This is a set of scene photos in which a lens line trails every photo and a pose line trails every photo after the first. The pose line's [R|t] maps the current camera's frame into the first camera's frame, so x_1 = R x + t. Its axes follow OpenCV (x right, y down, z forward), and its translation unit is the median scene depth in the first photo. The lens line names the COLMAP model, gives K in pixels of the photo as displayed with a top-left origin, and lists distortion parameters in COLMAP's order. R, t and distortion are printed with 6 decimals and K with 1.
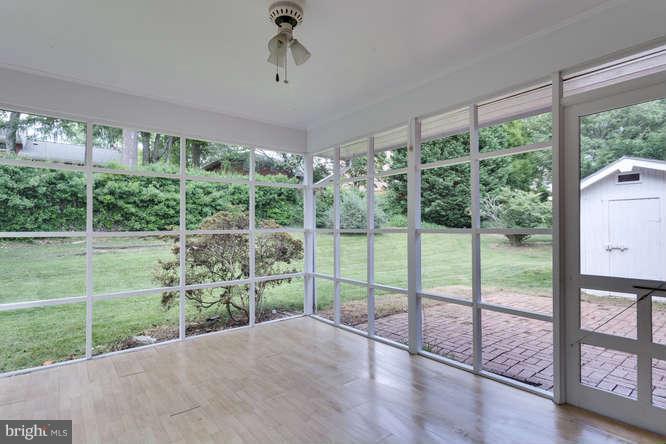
lens RADIAL K [[329.1, 0, 330.8], [0, 329.1, 224.1], [0, 0, 1]] dist [-0.006884, 0.001255]
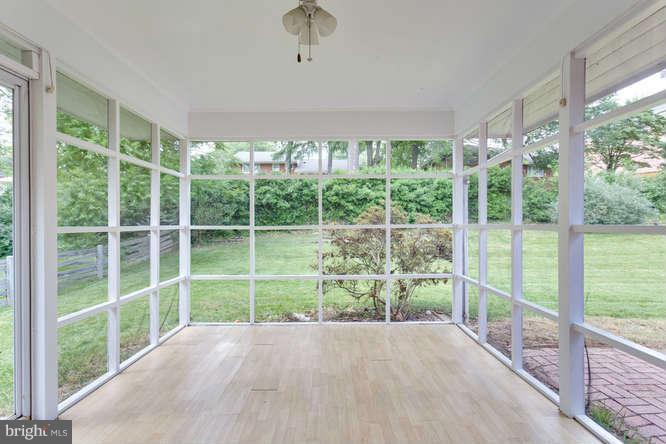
lens RADIAL K [[314.9, 0, 331.9], [0, 314.9, 222.6], [0, 0, 1]] dist [0.001155, 0.001194]
pose [[0.788626, 0.000982, -0.614873, 0.056678], [0.006576, 0.999928, 0.010032, 0.000242], [0.614838, -0.011955, 0.788563, 0.046222]]
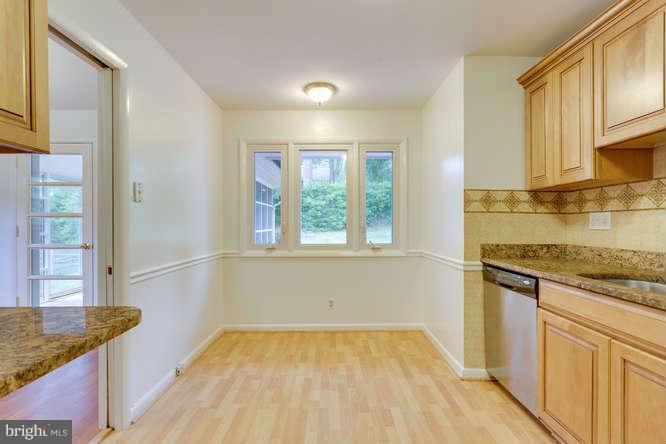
lens RADIAL K [[314.9, 0, 334.1], [0, 314.9, 223.0], [0, 0, 1]] dist [0.001155, 0.001194]
pose [[0.790140, -0.000311, -0.612926, 0.468382], [0.004551, 0.999975, 0.005360, -0.005003], [0.612909, -0.007025, 0.790122, -0.064660]]
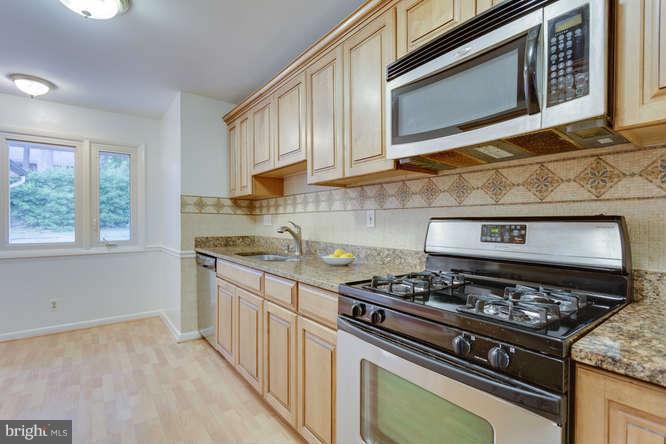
lens RADIAL K [[314.9, 0, 328.6], [0, 314.9, 223.7], [0, 0, 1]] dist [0.001155, 0.001194]
pose [[0.999765, 0.001790, -0.021594, 0.534164], [-0.001409, 0.999843, 0.017636, -0.006223], [0.021622, -0.017601, 0.999611, -0.108372]]
